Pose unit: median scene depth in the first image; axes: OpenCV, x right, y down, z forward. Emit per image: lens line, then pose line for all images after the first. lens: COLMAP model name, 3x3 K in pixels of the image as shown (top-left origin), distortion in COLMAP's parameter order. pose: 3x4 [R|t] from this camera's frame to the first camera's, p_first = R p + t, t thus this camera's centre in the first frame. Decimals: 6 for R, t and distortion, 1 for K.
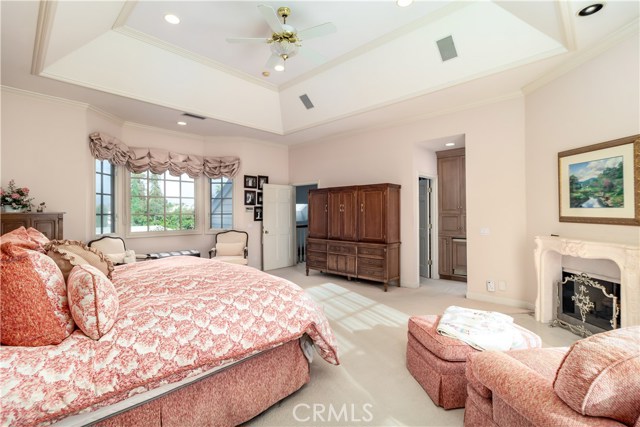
lens RADIAL K [[296.6, 0, 317.1], [0, 296.6, 211.7], [0, 0, 1]] dist [0.000235, 0.000321]
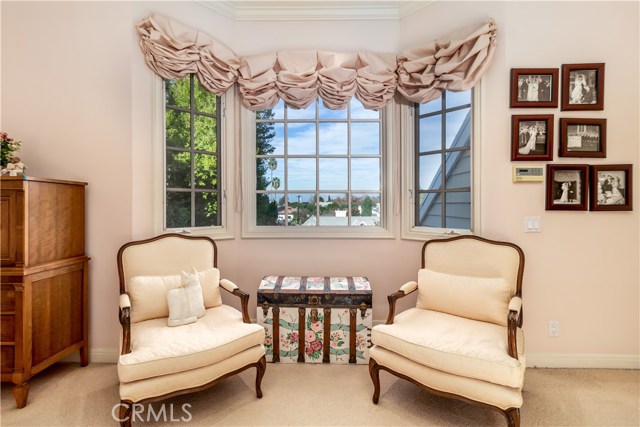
lens RADIAL K [[296.6, 0, 315.2], [0, 296.6, 209.8], [0, 0, 1]] dist [0.000235, 0.000321]
pose [[0.668012, 0.002365, -0.744147, -0.327551], [-0.001724, 0.999997, 0.001630, 0.072552], [0.744149, 0.000194, 0.668014, 1.392569]]
